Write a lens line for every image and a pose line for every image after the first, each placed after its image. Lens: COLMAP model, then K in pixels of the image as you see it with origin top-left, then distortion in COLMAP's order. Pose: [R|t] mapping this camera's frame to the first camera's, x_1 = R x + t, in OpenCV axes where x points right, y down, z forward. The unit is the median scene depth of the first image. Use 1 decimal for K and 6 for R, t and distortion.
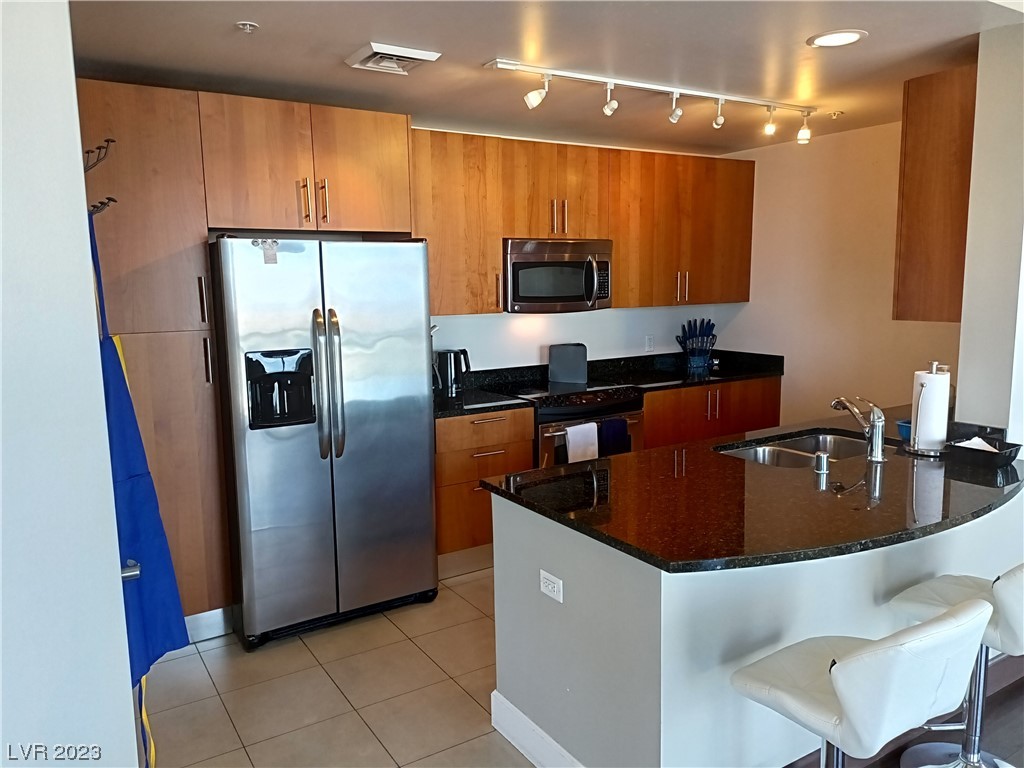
lens RADIAL K [[762.8, 0, 519.4], [0, 762.8, 381.8], [0, 0, 1]] dist [0.048679, -0.010429]
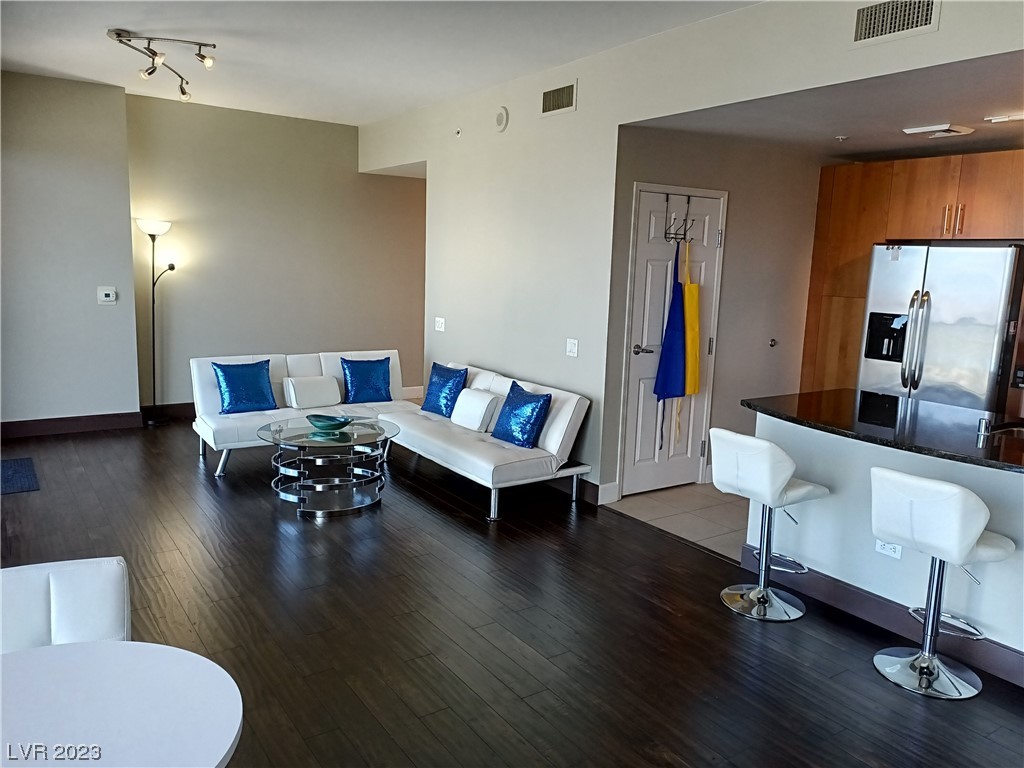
lens RADIAL K [[762.8, 0, 512.0], [0, 762.8, 381.8], [0, 0, 1]] dist [0.048679, -0.010429]
pose [[0.040183, 0.180087, -0.982830, 1.278289], [-0.172359, 0.970129, 0.170712, -0.041302], [0.984214, 0.162540, 0.070022, 0.112252]]
